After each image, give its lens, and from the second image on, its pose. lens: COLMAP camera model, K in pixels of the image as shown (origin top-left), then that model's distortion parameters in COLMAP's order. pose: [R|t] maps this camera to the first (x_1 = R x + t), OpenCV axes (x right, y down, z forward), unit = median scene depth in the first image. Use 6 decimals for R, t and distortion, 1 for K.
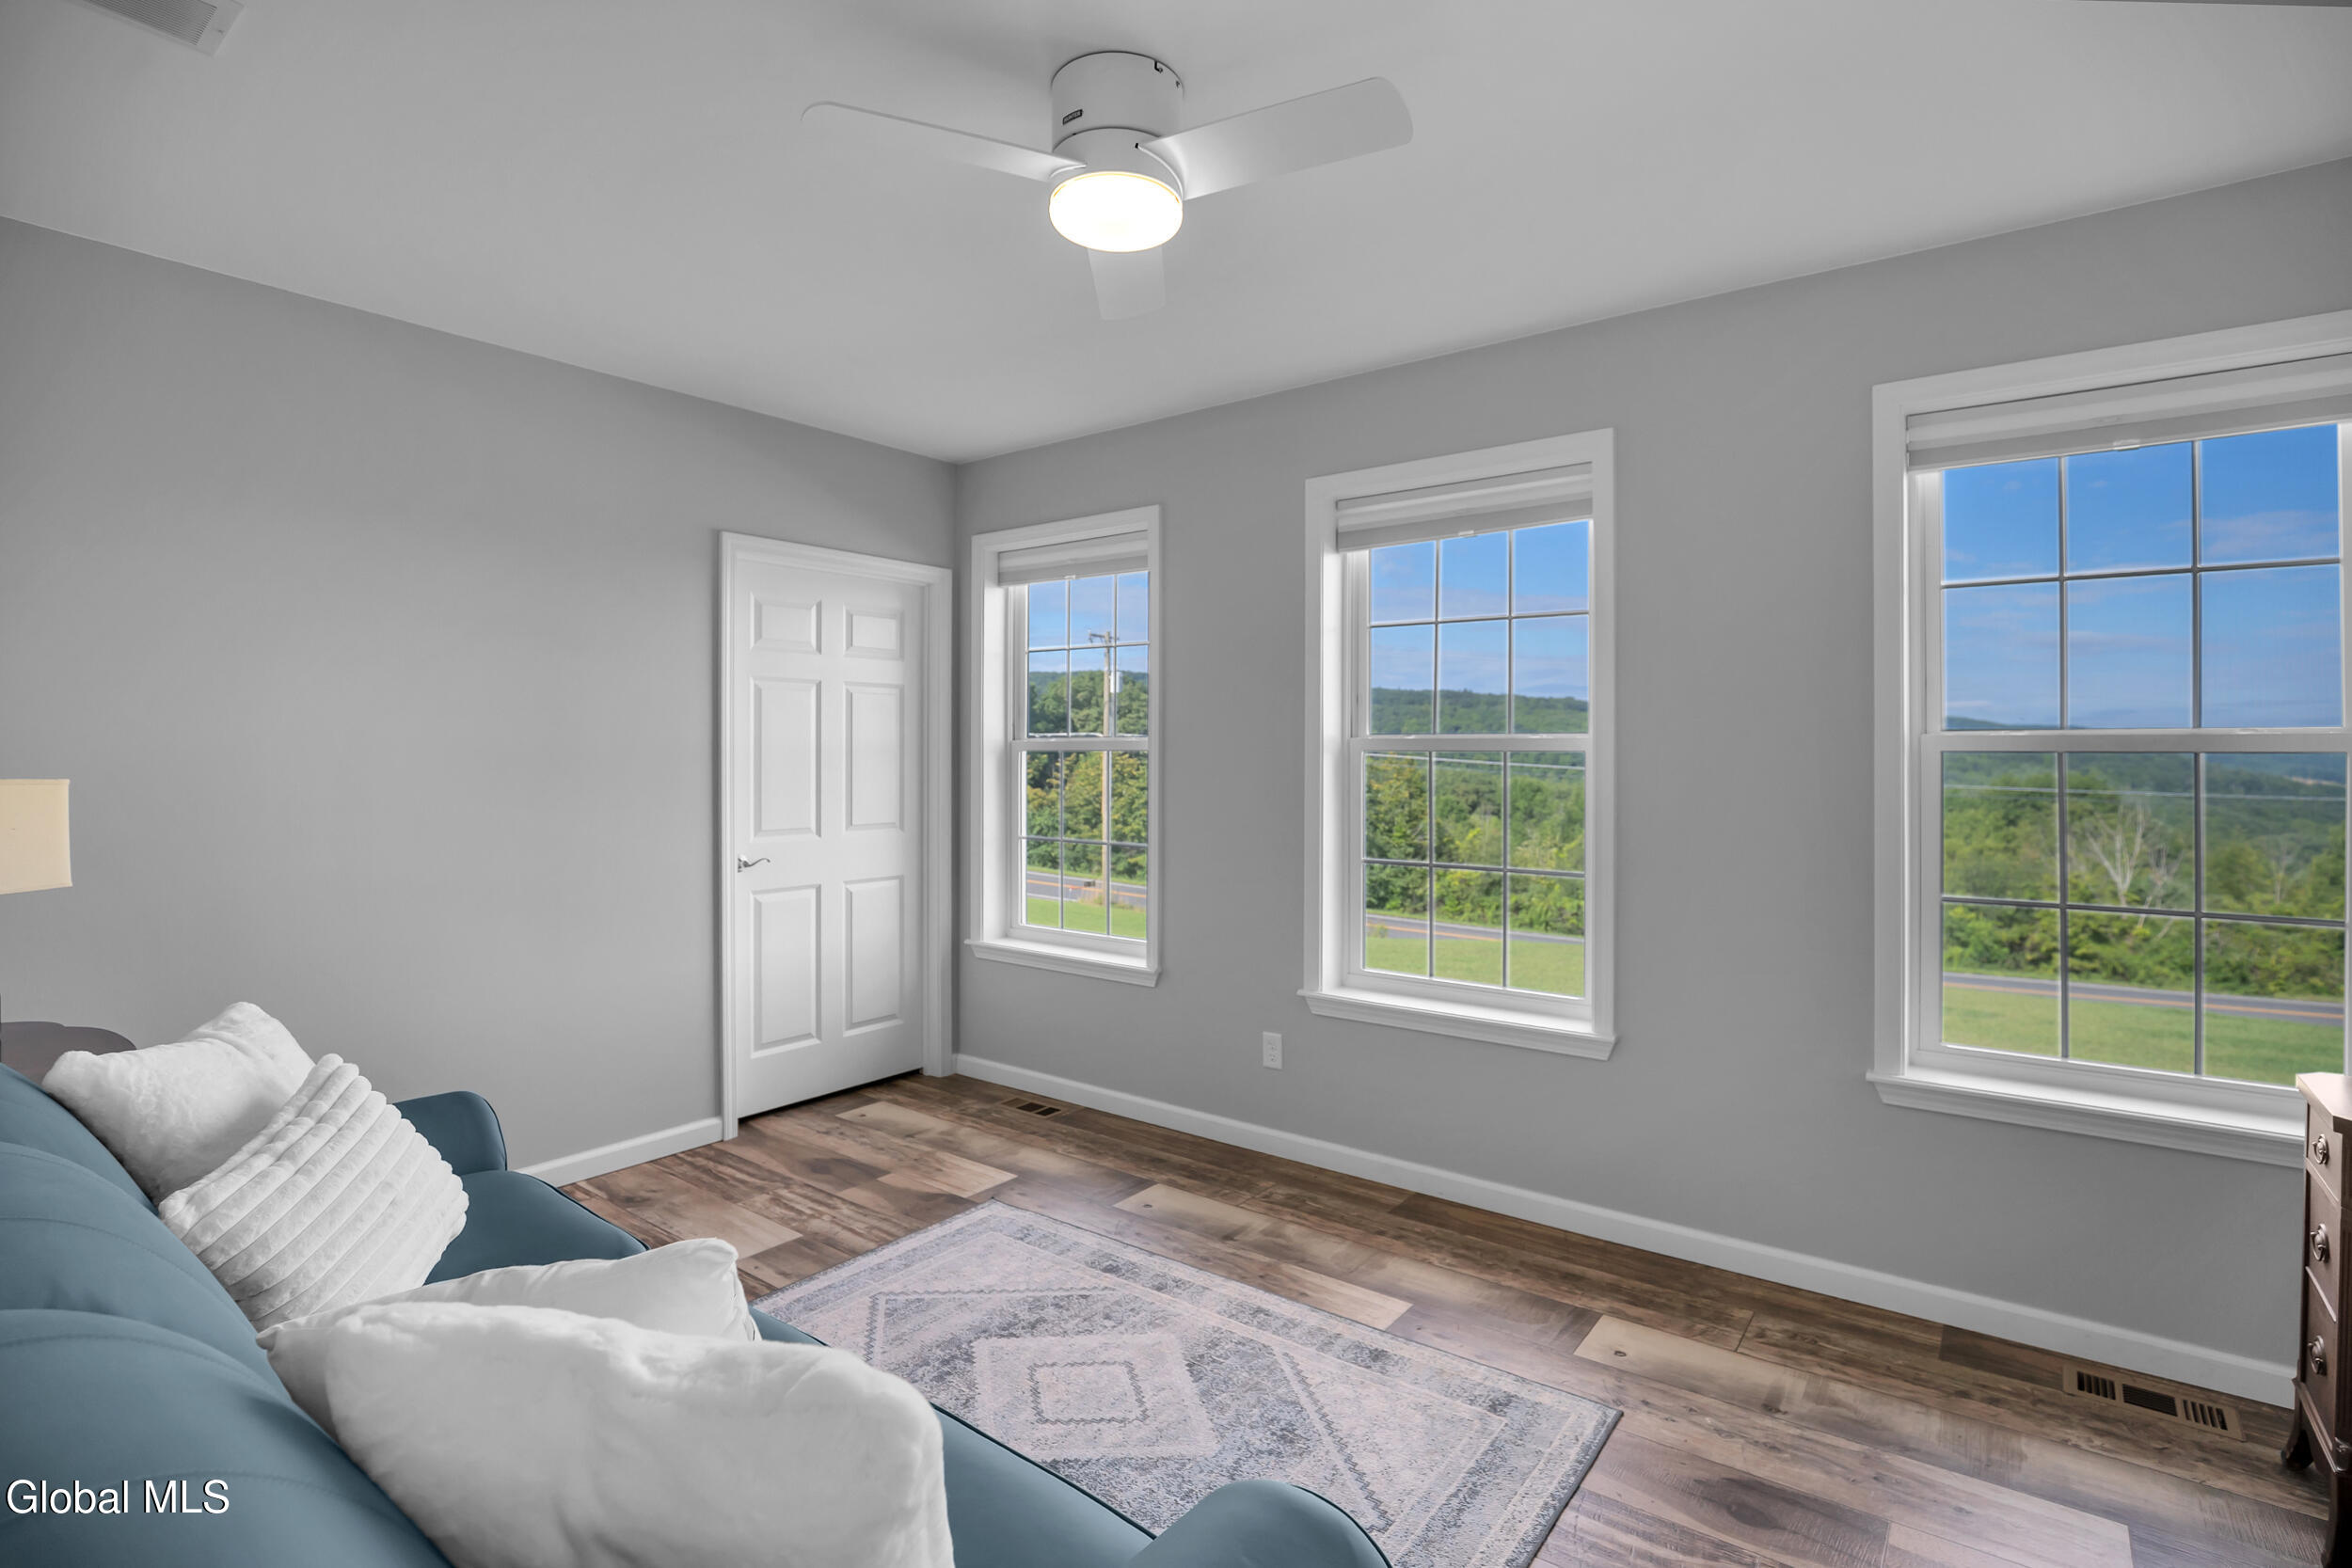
lens RADIAL K [[1108.9, 0, 1192.8], [0, 1108.9, 768.4], [0, 0, 1]] dist [-0.020525, 0.001090]
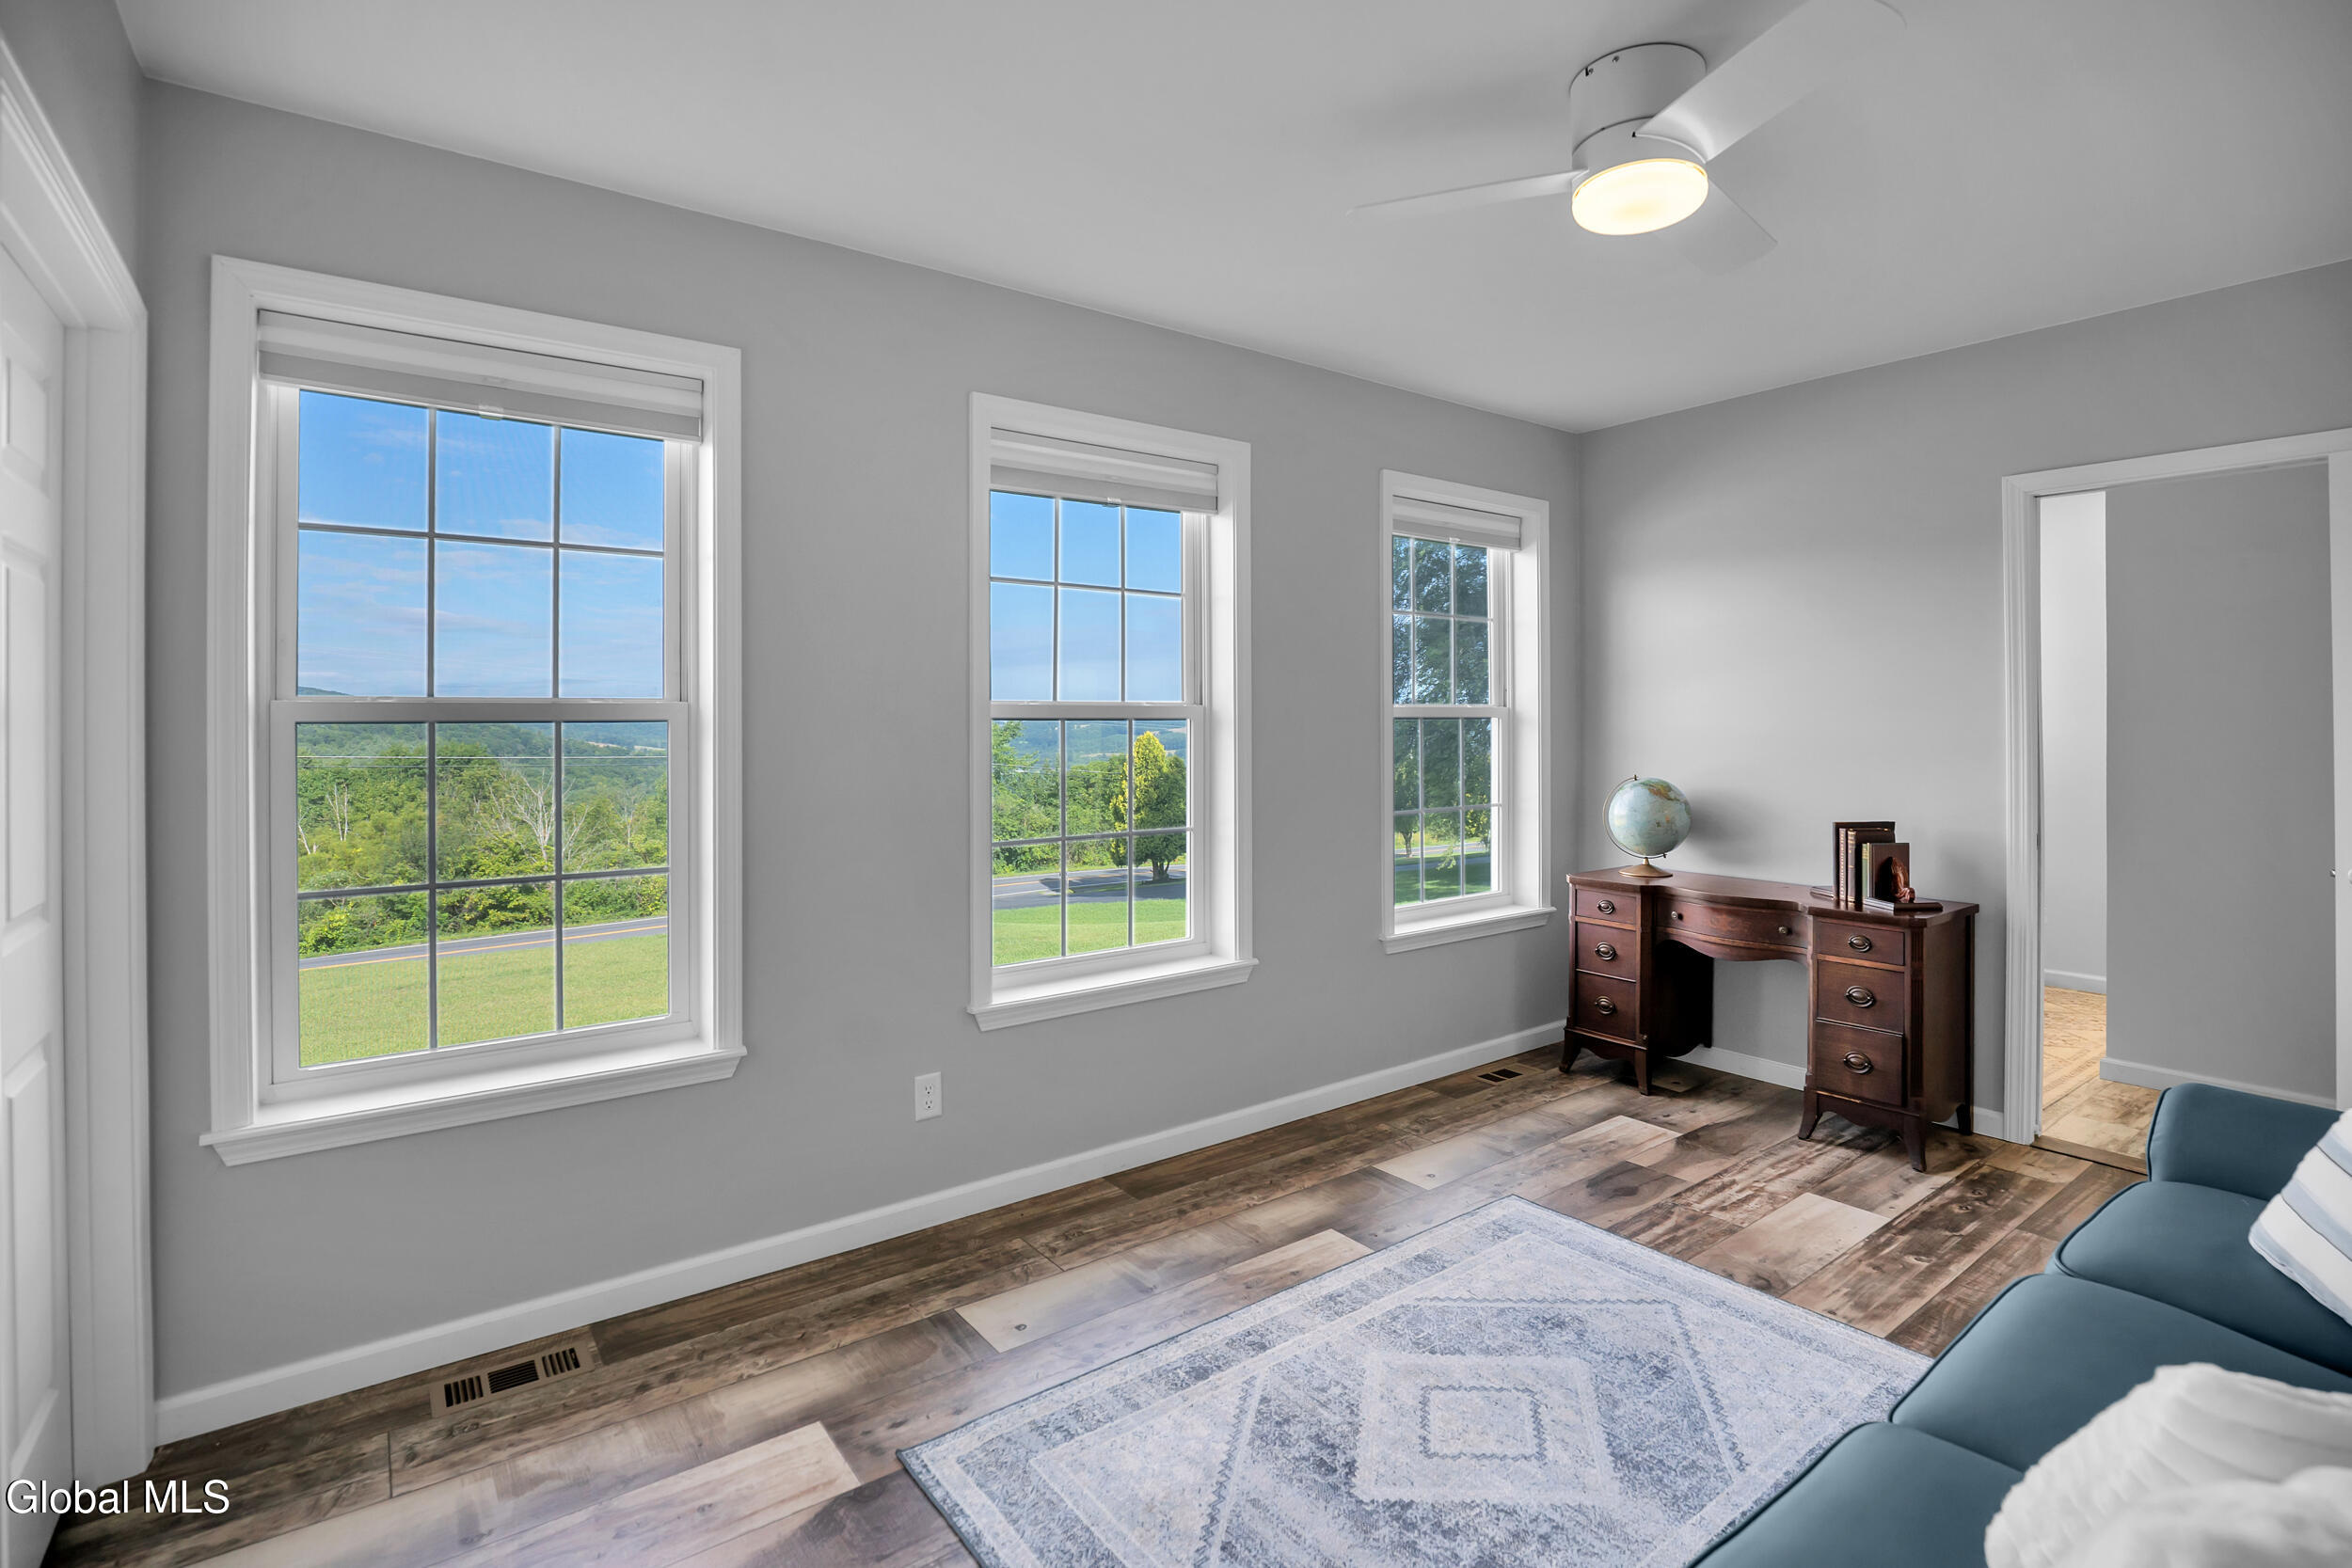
lens RADIAL K [[1055.1, 0, 1183.5], [0, 1055.1, 396.0], [0, 0, 1]] dist [-0.016052, 0.000804]
pose [[0.285227, 0.276774, 0.917628, -0.815332], [0.012931, 0.956200, -0.292428, -0.004013], [-0.958373, 0.095274, 0.269155, 0.621356]]
